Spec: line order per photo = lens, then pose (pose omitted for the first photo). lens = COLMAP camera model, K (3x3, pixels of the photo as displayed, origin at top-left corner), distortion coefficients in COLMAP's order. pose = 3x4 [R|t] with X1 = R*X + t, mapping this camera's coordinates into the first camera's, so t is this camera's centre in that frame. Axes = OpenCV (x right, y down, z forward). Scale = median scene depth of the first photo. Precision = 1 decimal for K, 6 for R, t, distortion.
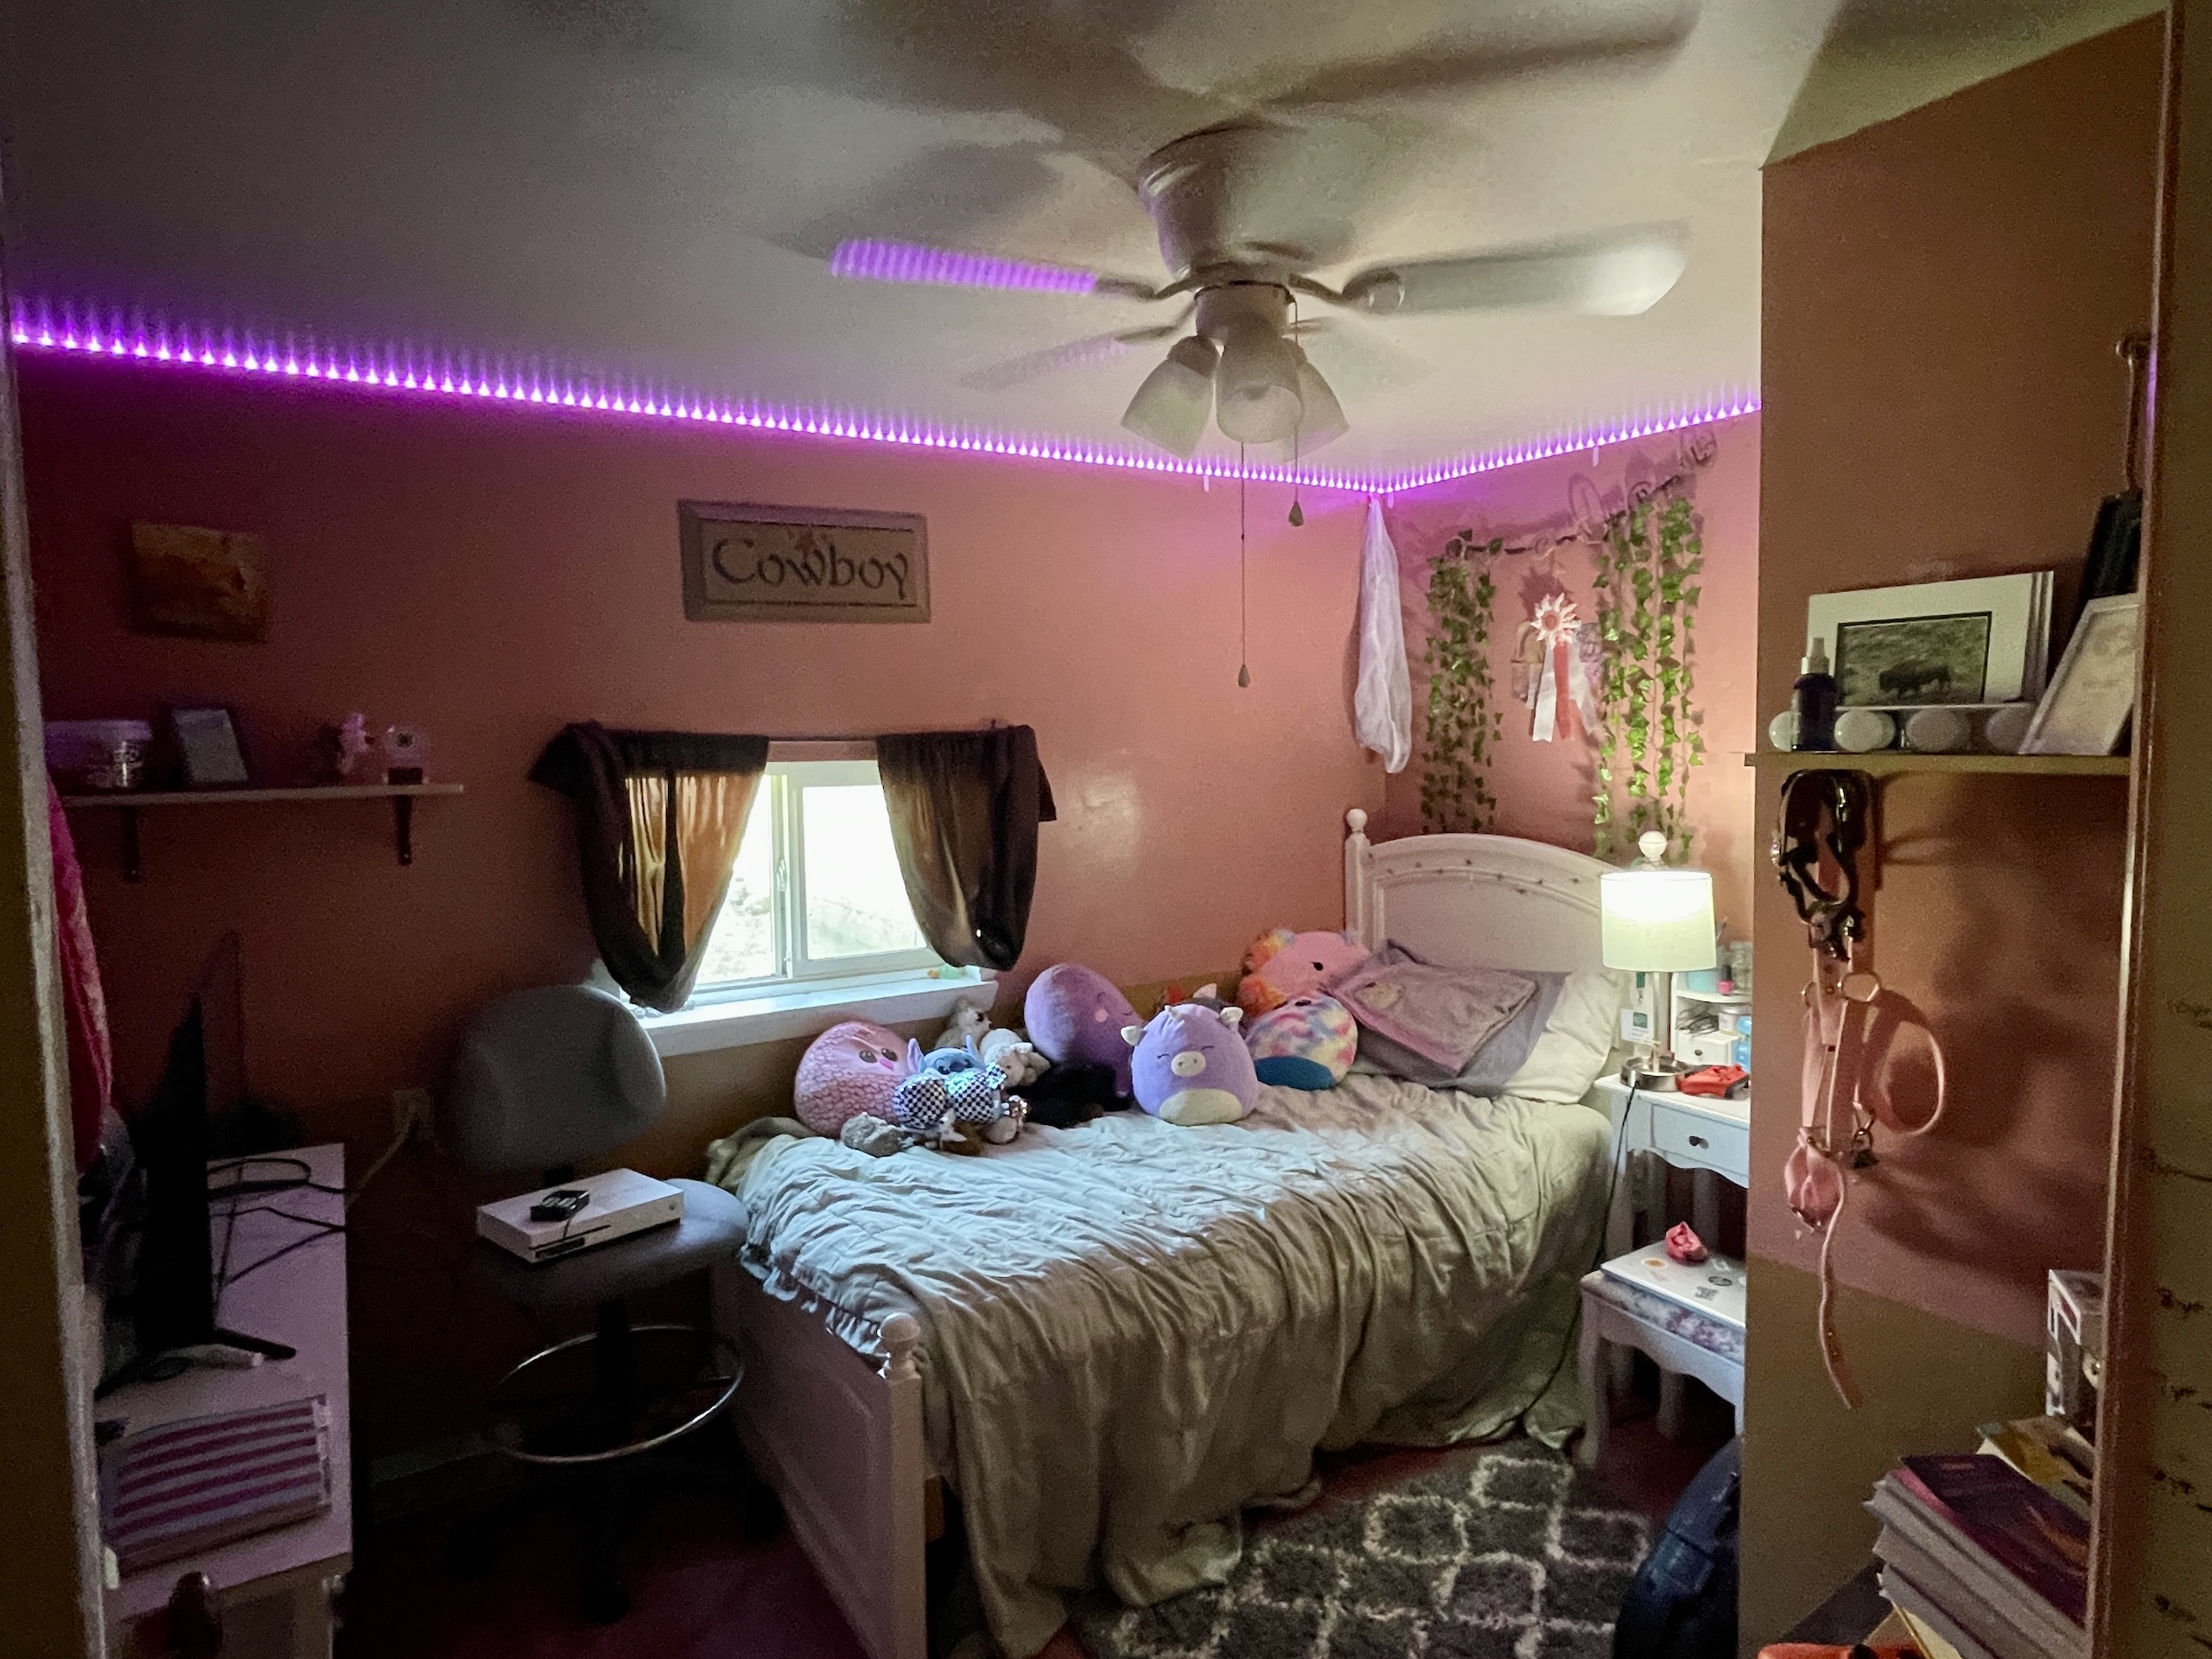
lens RADIAL K [[1247.2, 0, 1104.9], [0, 1247.2, 826.0], [0, 0, 1]] dist [0.001061, 0.000040]
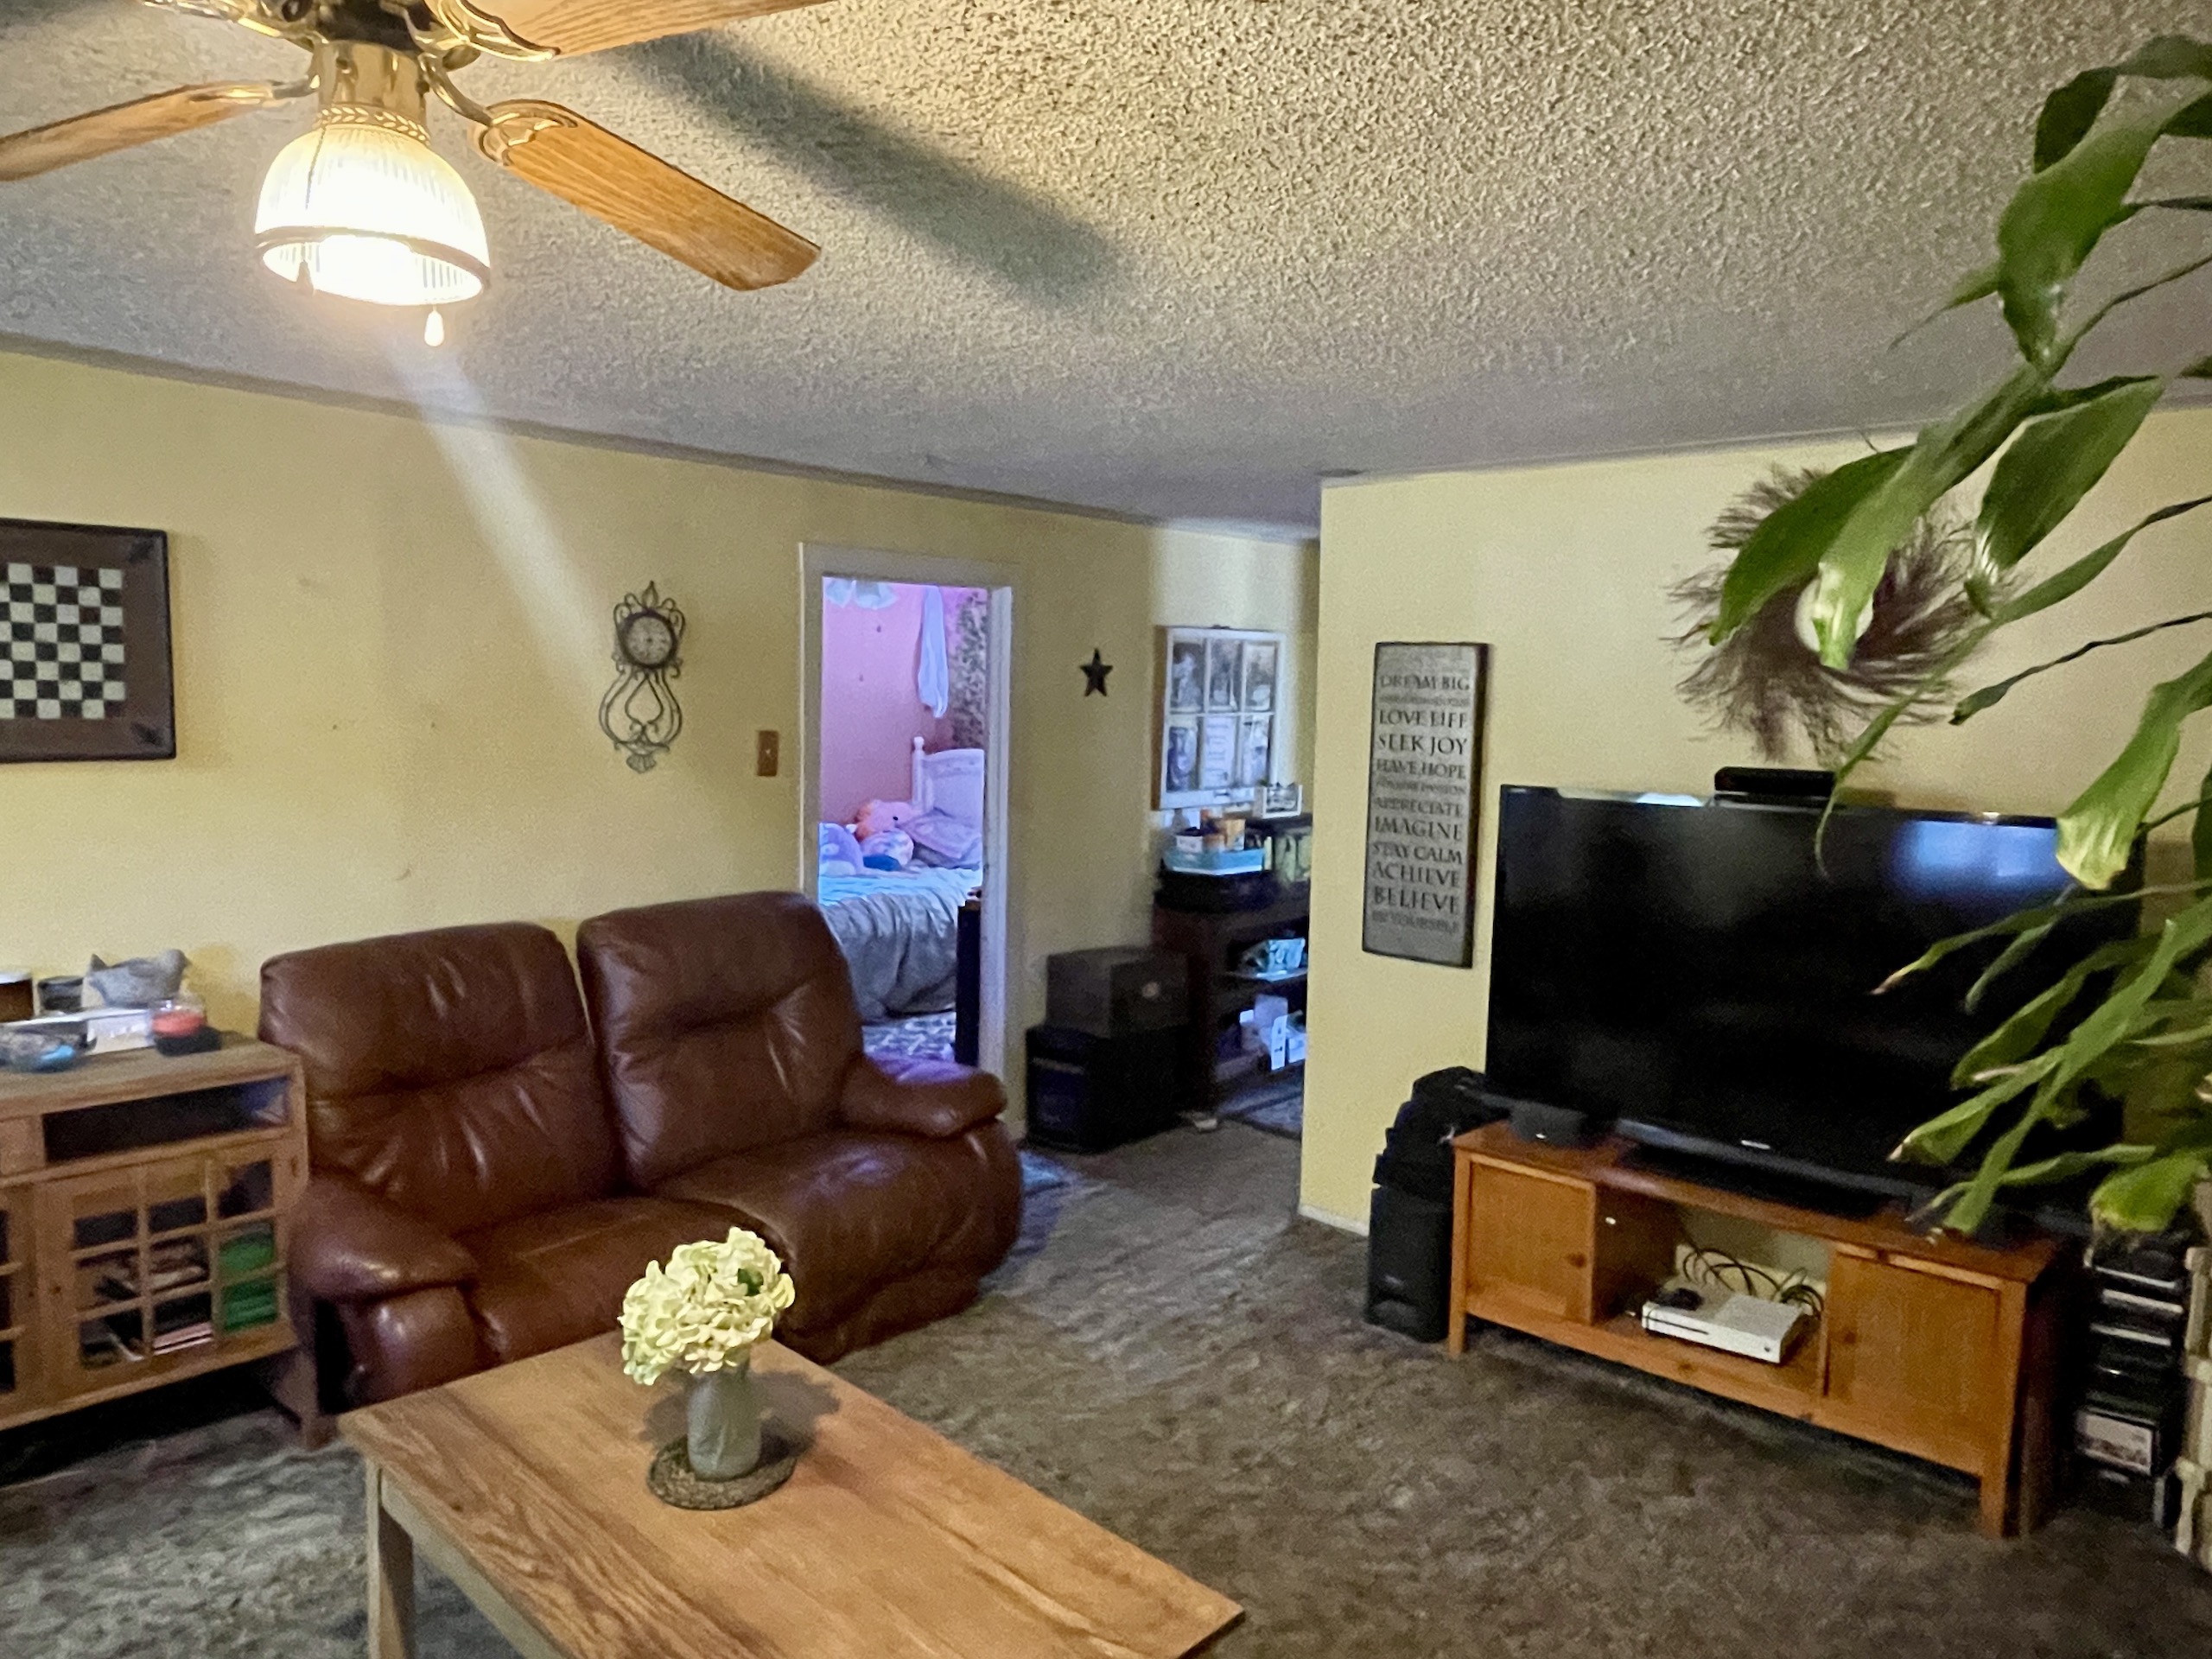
lens RADIAL K [[1463.7, 0, 1102.3], [0, 1463.7, 831.3], [0, 0, 1]] dist [-0.000516, -0.000009]
pose [[0.959632, 0.009216, 0.281108, -0.170675], [-0.016840, 0.999553, 0.024718, 0.080462], [-0.280754, -0.028454, 0.959358, -1.366426]]
